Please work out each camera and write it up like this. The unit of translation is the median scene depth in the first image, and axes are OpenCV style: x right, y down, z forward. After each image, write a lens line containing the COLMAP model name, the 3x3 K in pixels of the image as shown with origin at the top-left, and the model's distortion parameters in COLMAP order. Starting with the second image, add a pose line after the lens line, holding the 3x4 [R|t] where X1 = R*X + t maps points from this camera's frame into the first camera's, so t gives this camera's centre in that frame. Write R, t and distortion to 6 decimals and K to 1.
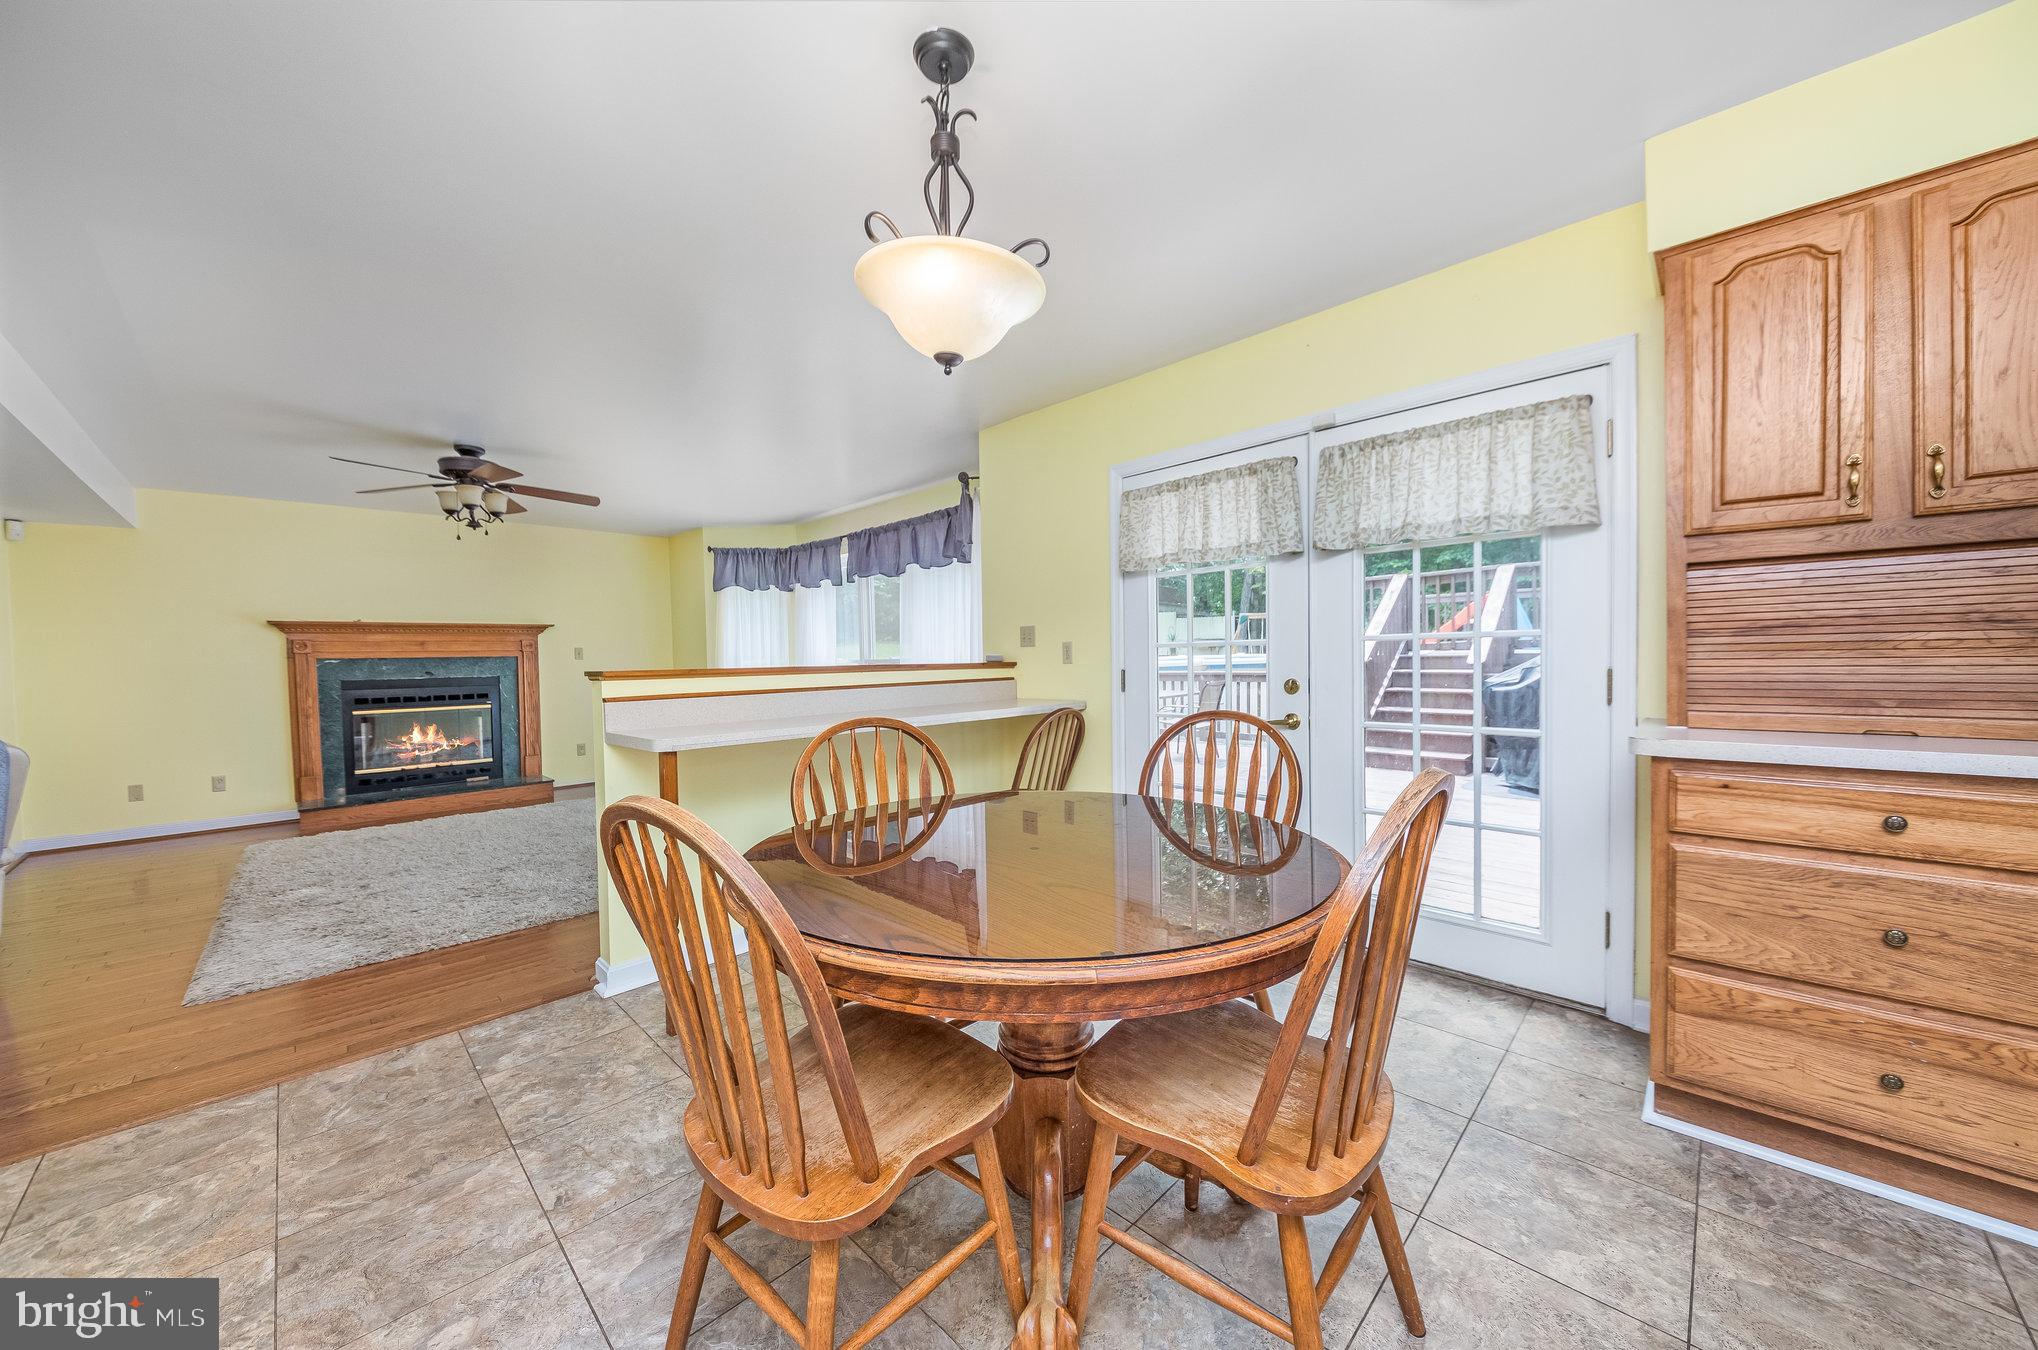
lens RADIAL K [[727.8, 0, 1011.9], [0, 727.8, 695.8], [0, 0, 1]] dist [-0.010464, -0.000945]
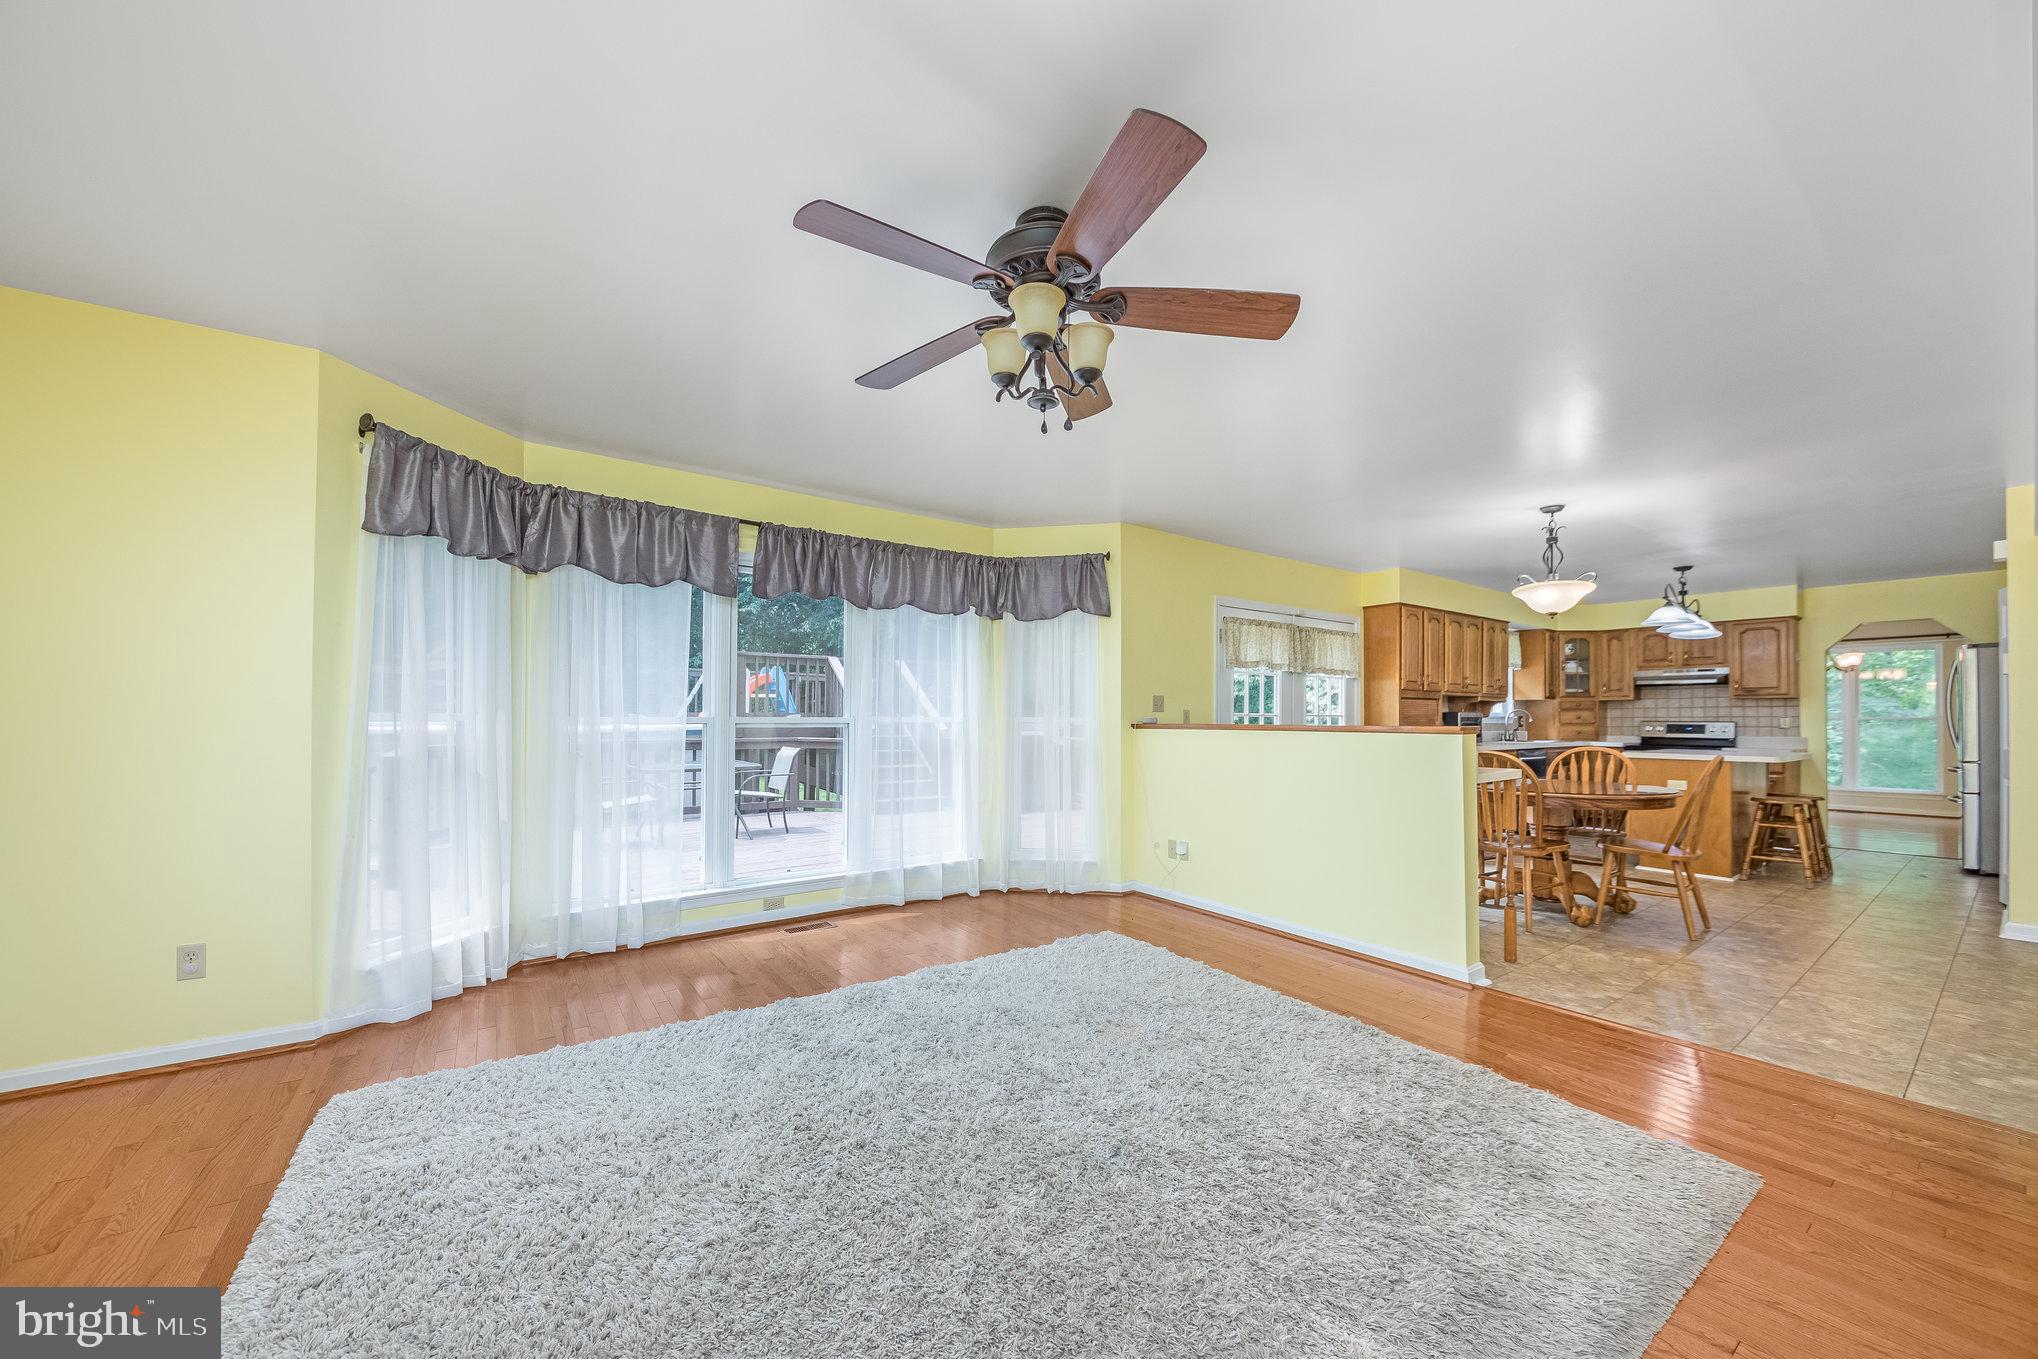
lens RADIAL K [[727.8, 0, 1050.2], [0, 727.8, 723.6], [0, 0, 1]] dist [-0.010464, -0.000945]
pose [[0.164853, 0.013283, 0.986229, -1.117297], [0.043250, 0.998850, -0.020683, -0.026994], [-0.985369, 0.046064, 0.164089, 0.875690]]
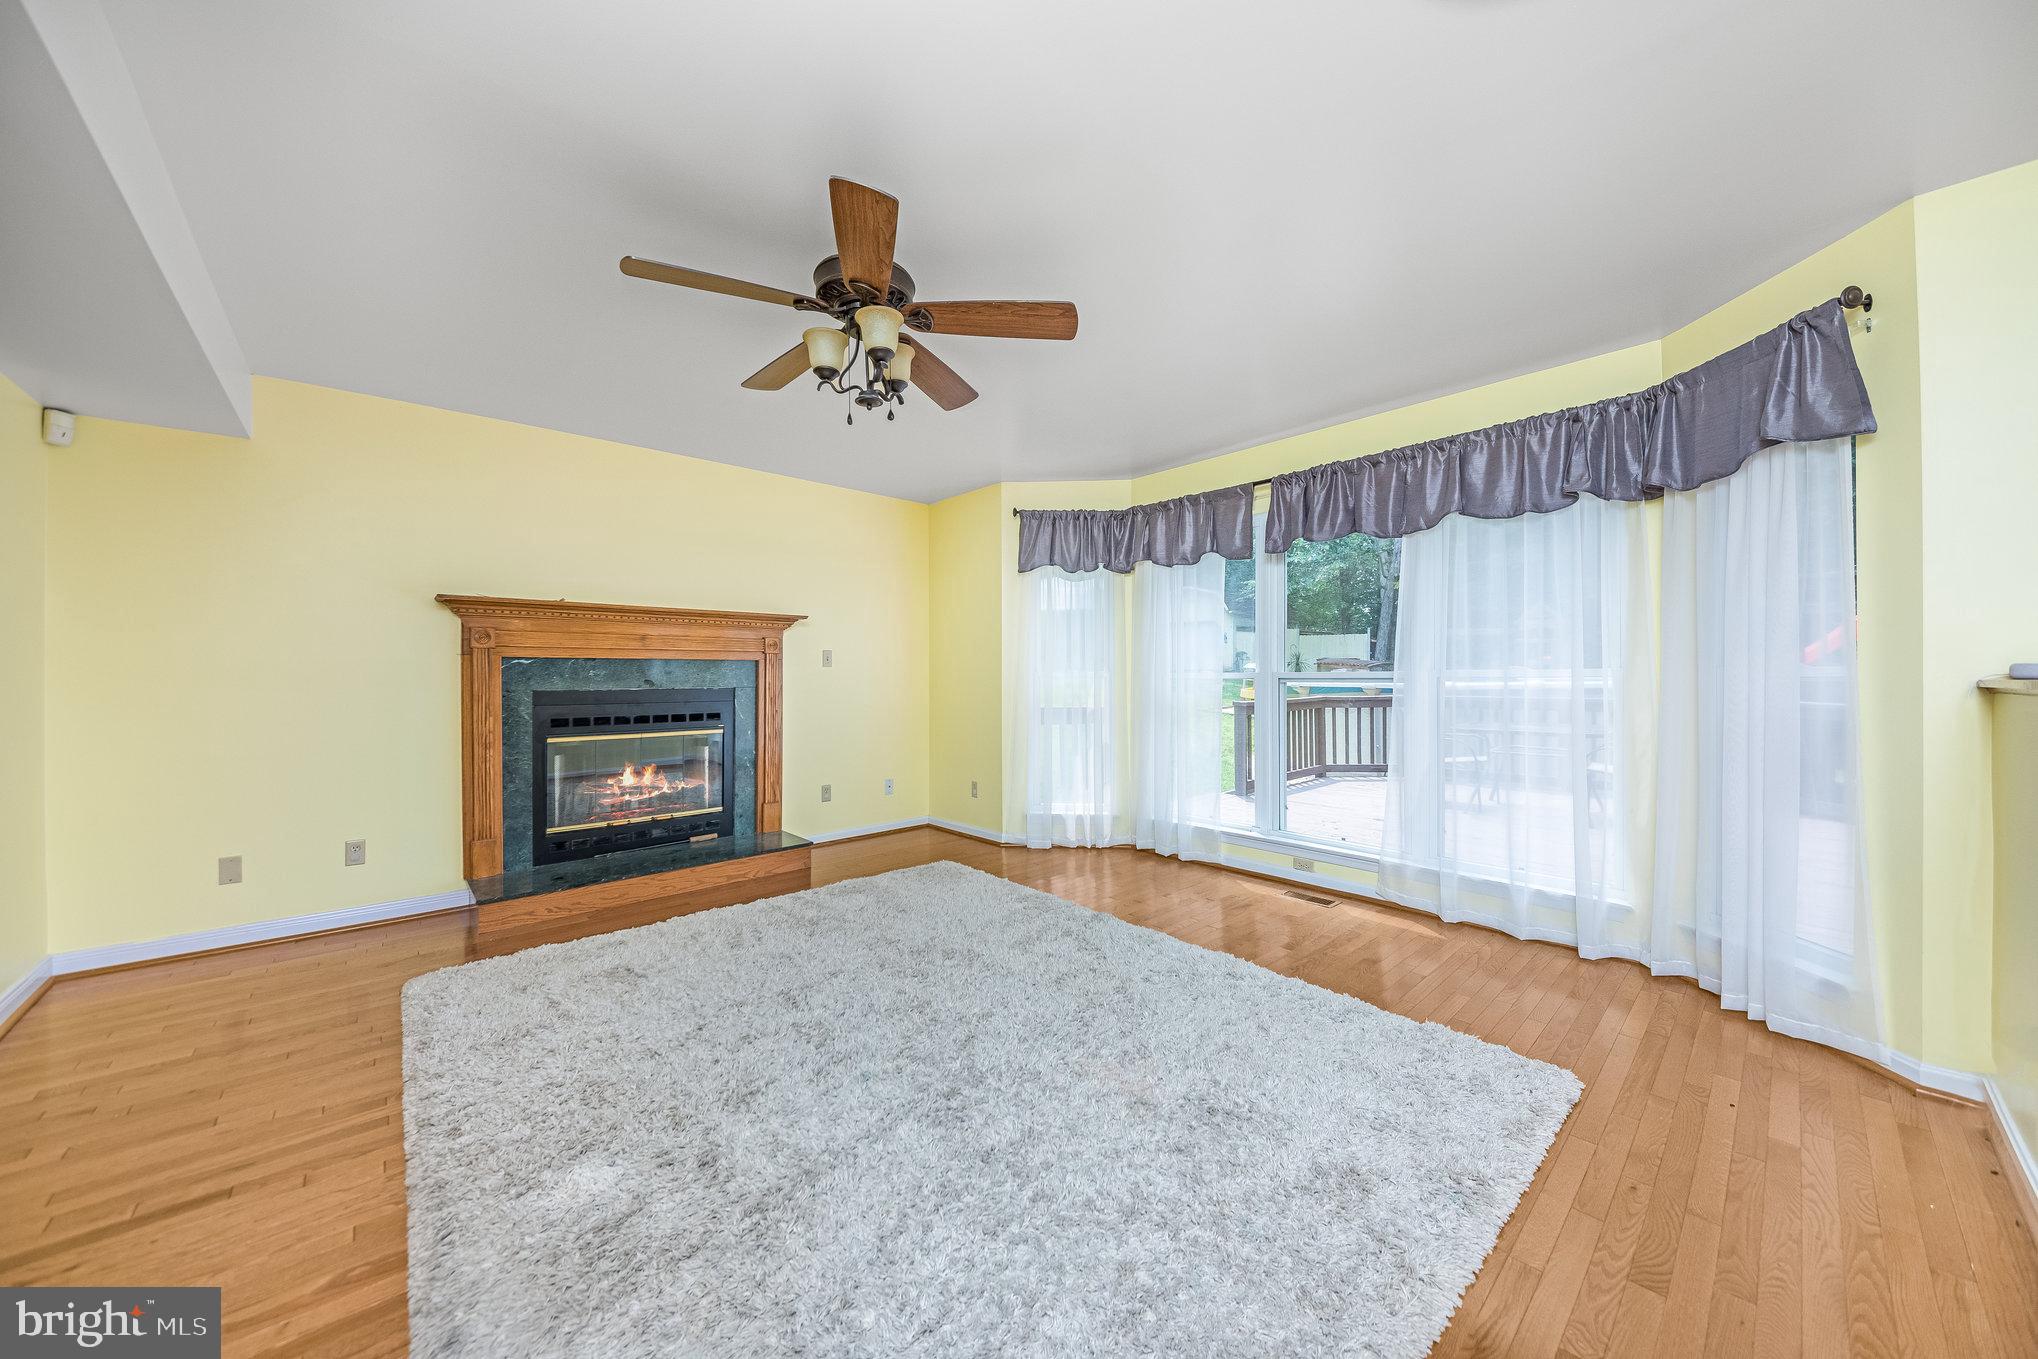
lens RADIAL K [[727.8, 0, 1008.8], [0, 727.8, 689.4], [0, 0, 1]] dist [-0.010464, -0.000945]
pose [[0.996786, 0.021961, -0.077036, -0.437070], [-0.023919, 0.999411, -0.024589, -0.016285], [0.076451, 0.026353, 0.996725, 0.366352]]
